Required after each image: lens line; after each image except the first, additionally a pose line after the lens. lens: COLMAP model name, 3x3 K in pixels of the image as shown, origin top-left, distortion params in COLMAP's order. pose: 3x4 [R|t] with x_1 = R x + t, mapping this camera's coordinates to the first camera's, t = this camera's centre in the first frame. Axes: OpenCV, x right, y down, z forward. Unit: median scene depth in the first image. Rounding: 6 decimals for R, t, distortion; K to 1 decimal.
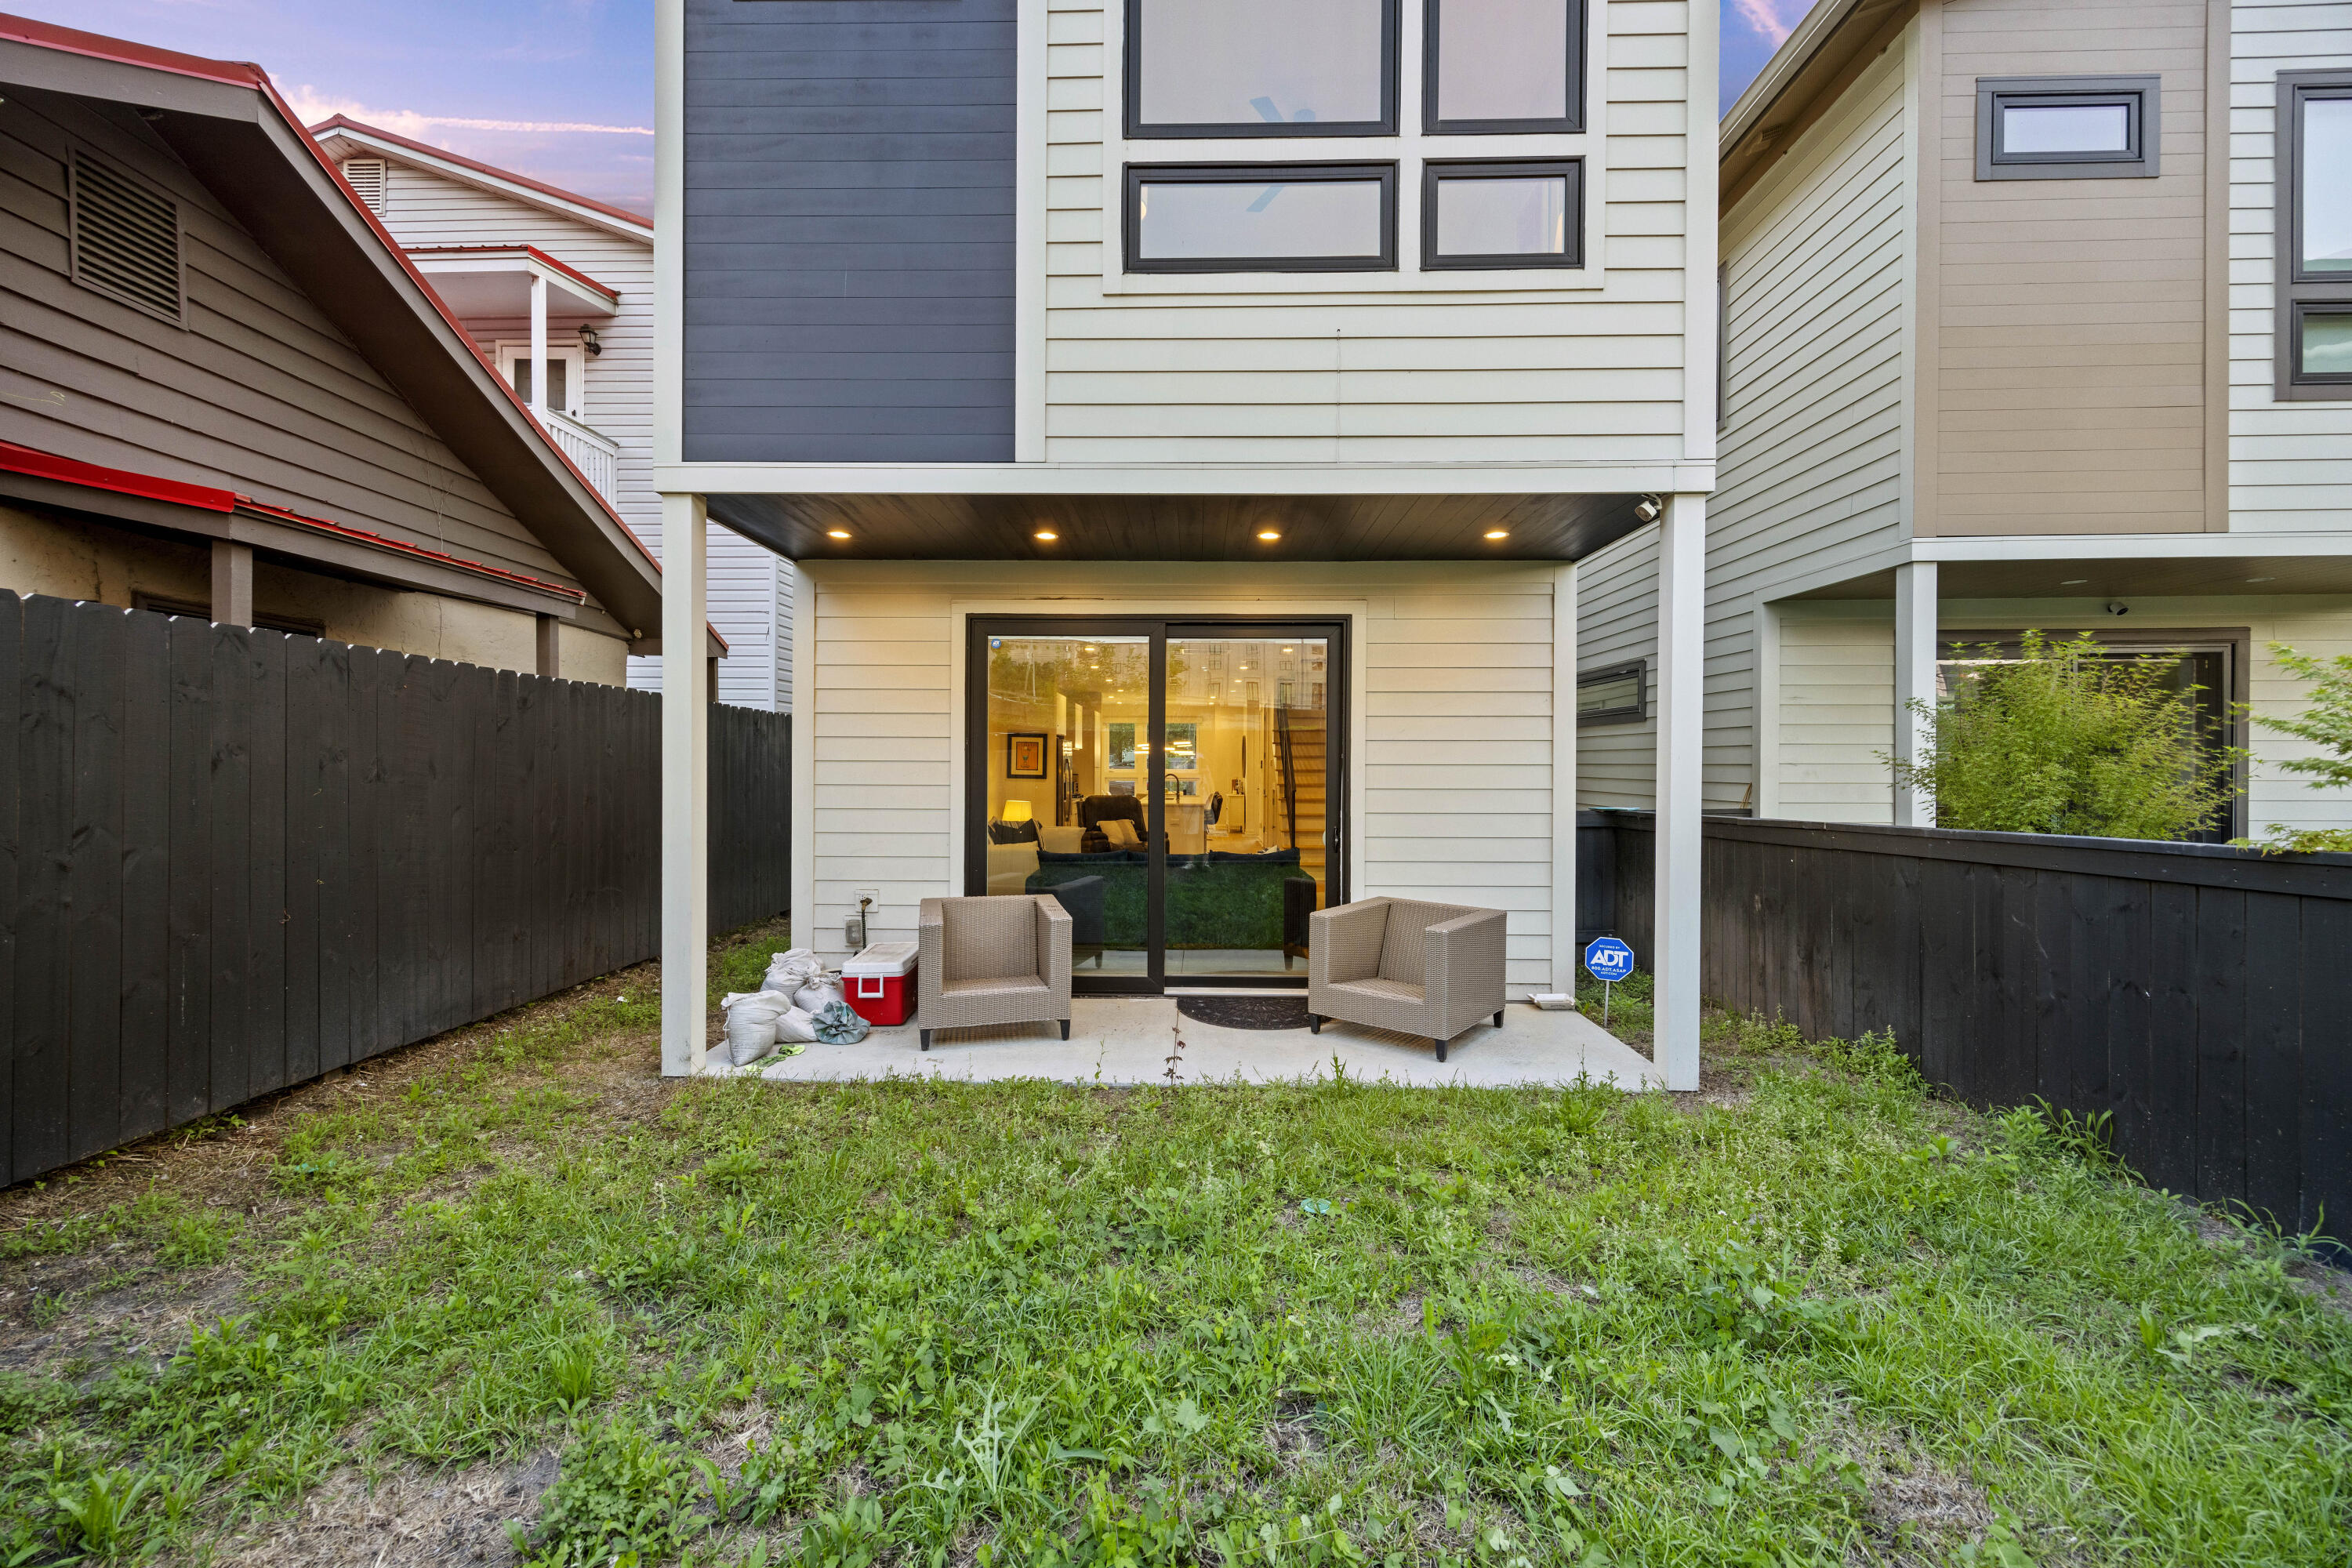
lens RADIAL K [[936.8, 0, 1175.3], [0, 936.8, 776.7], [0, 0, 1]] dist [0.003047, 0.000107]
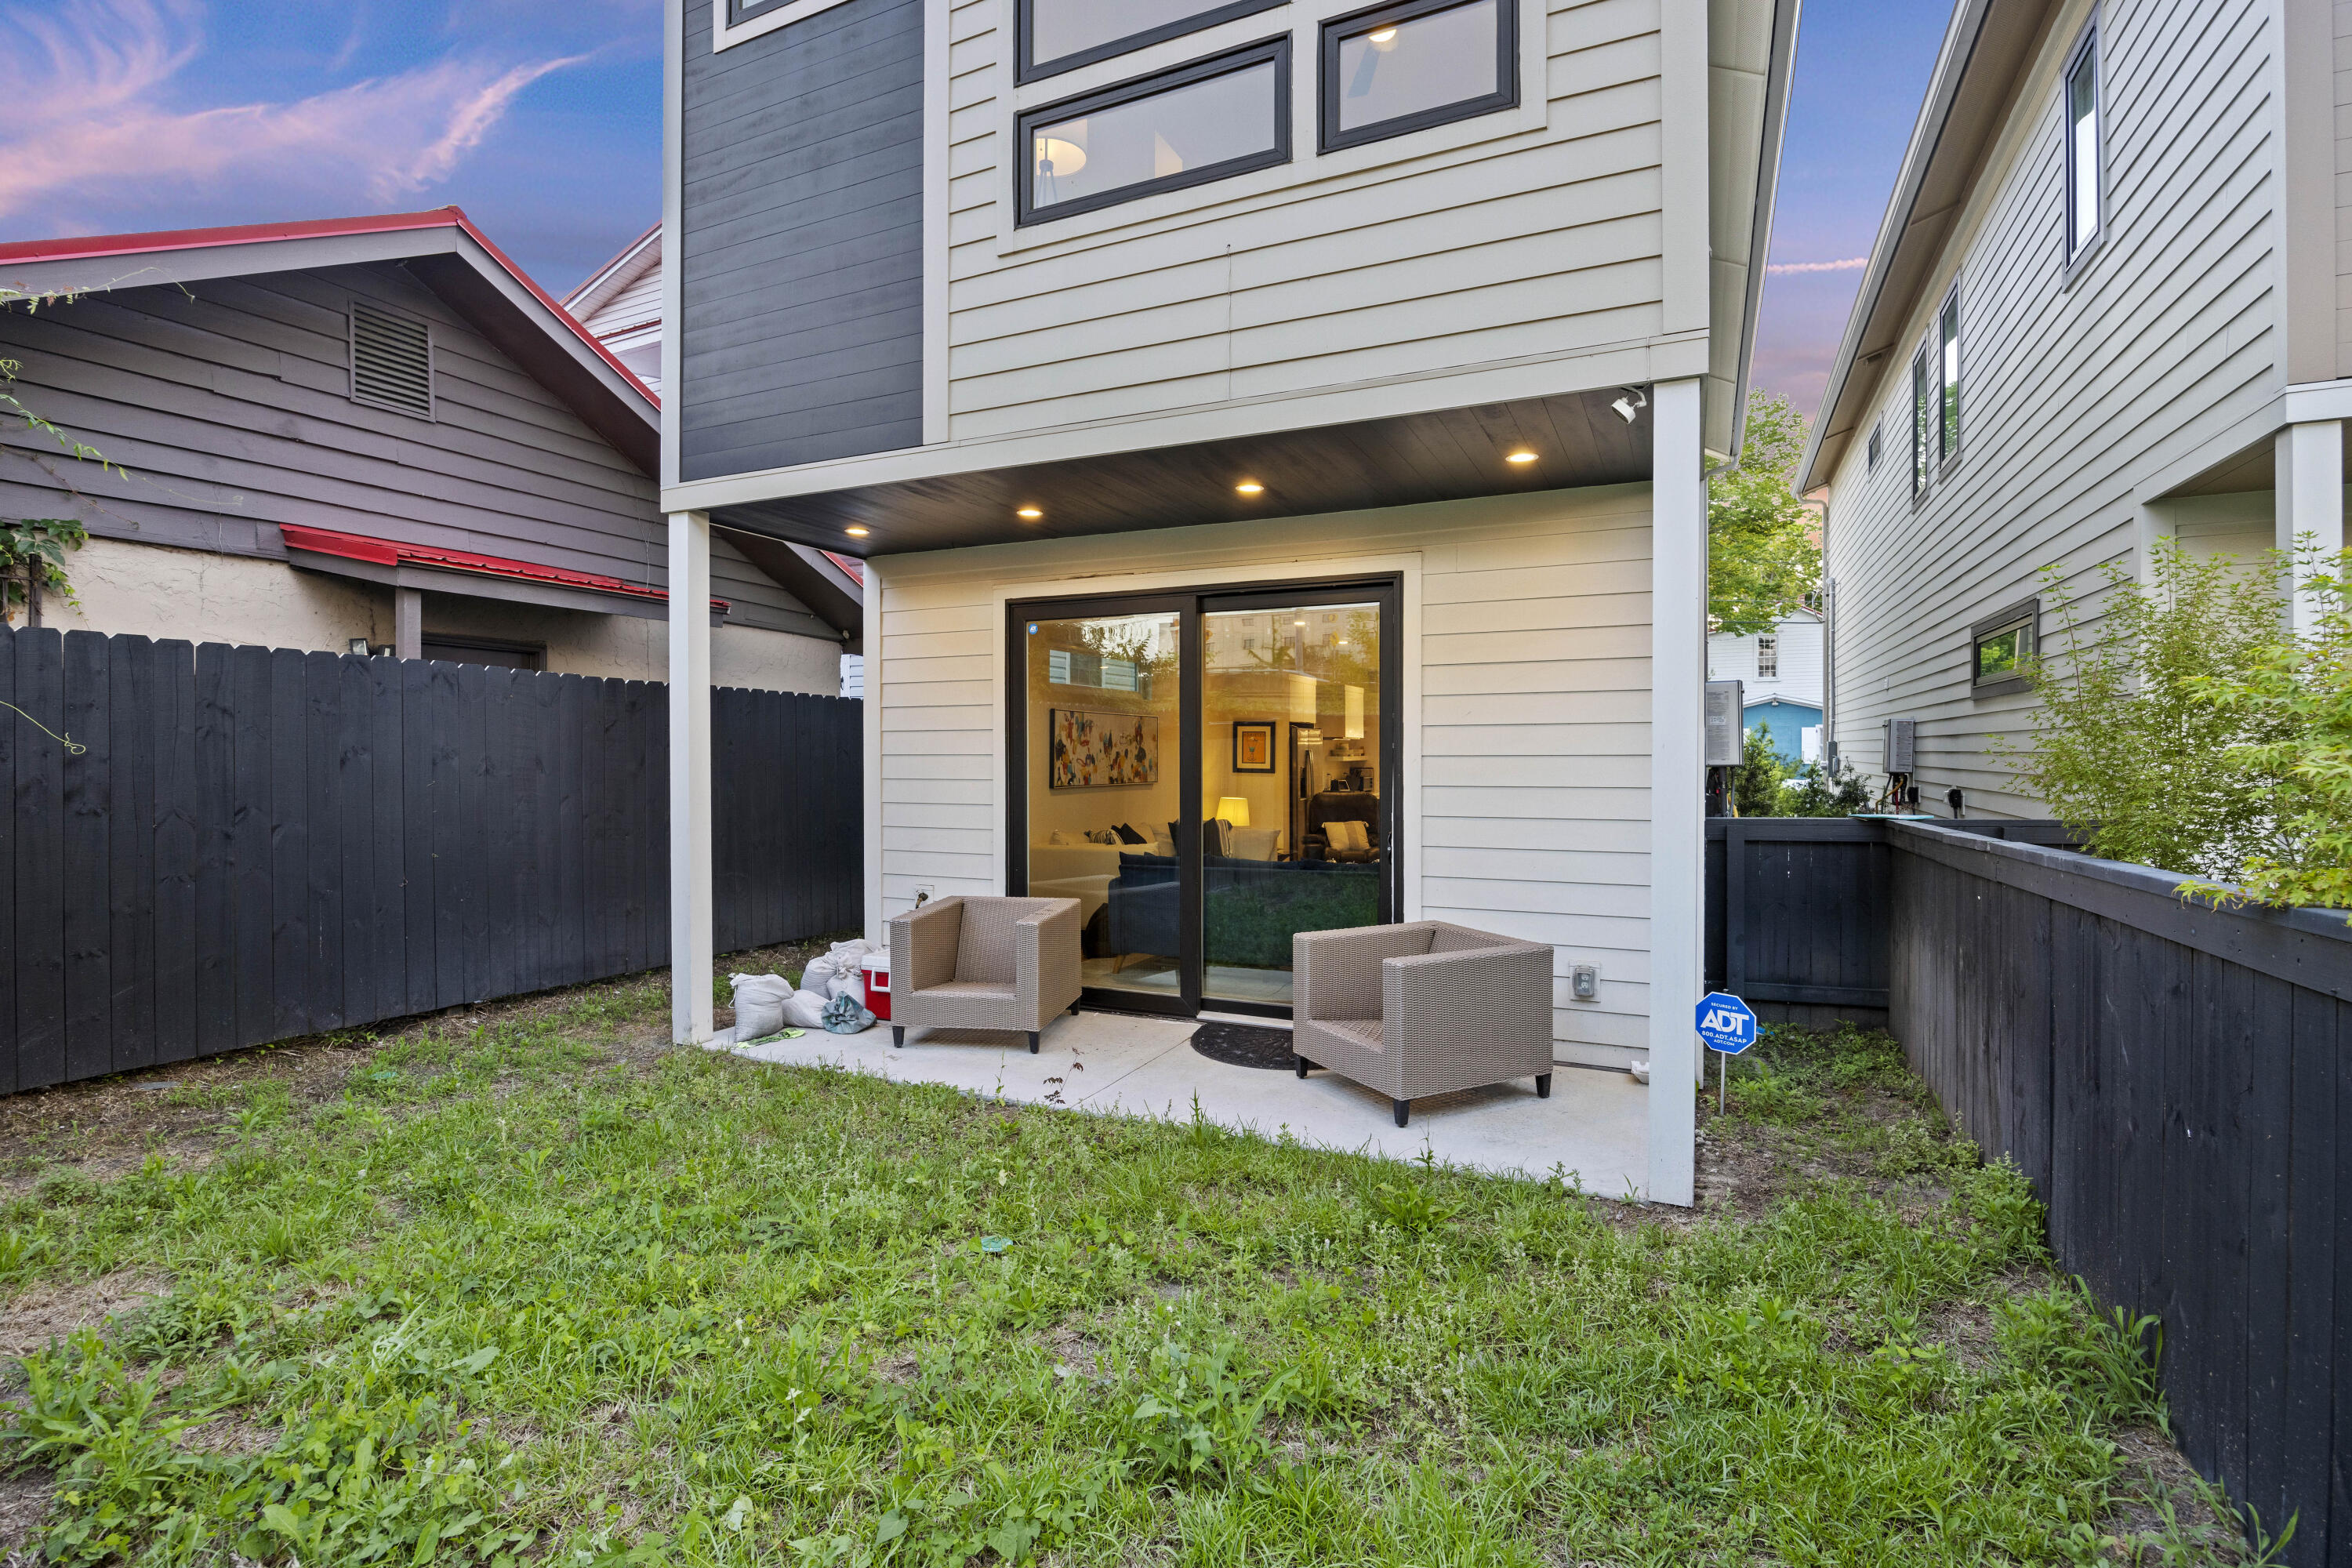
lens RADIAL K [[1094.1, 0, 1192.3], [0, 1094.1, 775.4], [0, 0, 1]] dist [-0.021736, 0.002515]
pose [[0.914483, 0.001748, -0.404621, 0.533461], [0.000079, 0.999990, 0.004500, -0.000721], [0.404625, -0.004148, 0.914473, 0.080529]]
